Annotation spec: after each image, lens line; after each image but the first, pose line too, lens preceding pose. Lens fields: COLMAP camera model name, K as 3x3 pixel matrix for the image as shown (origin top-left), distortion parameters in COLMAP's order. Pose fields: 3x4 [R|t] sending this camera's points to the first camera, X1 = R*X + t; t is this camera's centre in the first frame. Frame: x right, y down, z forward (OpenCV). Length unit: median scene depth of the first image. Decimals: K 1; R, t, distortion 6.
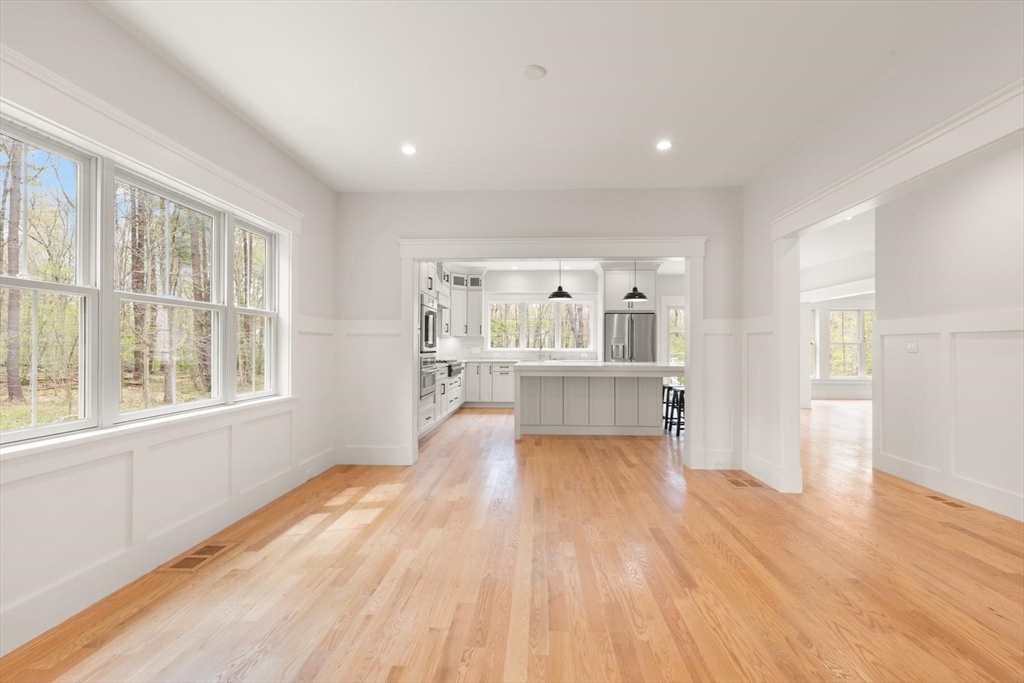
lens RADIAL K [[468.7, 0, 518.0], [0, 468.7, 343.3], [0, 0, 1]] dist [0.014675, 0.000625]
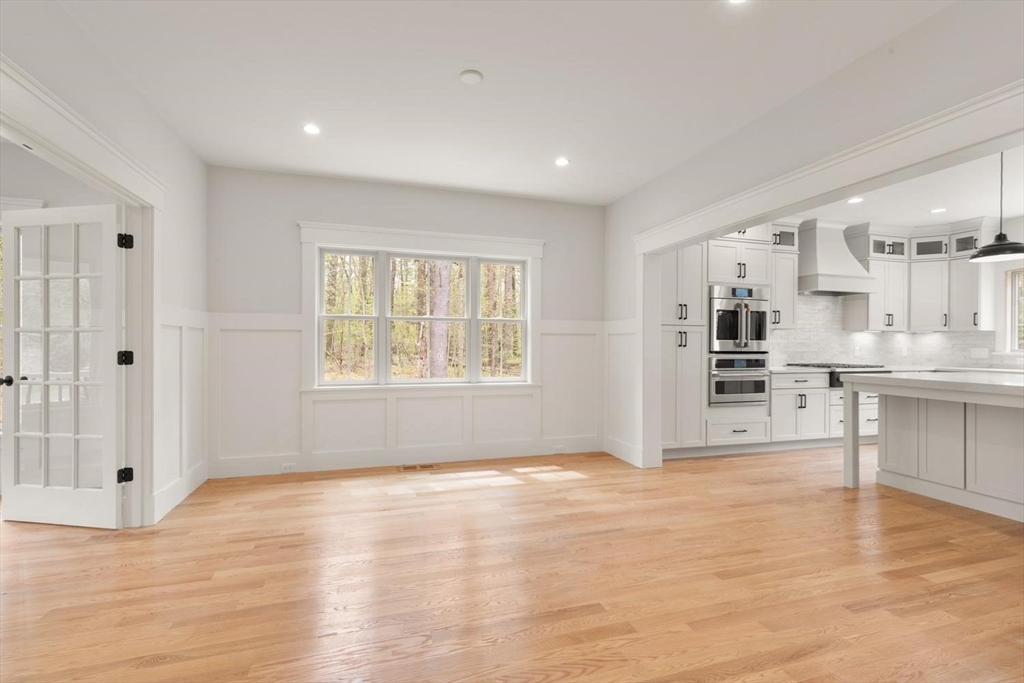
lens RADIAL K [[468.7, 0, 514.5], [0, 468.7, 345.4], [0, 0, 1]] dist [0.014675, 0.000625]
pose [[0.341087, 0.001161, -0.940031, 0.719455], [0.003849, 0.999989, 0.002631, 0.003694], [0.940024, -0.004515, 0.341079, 0.516084]]
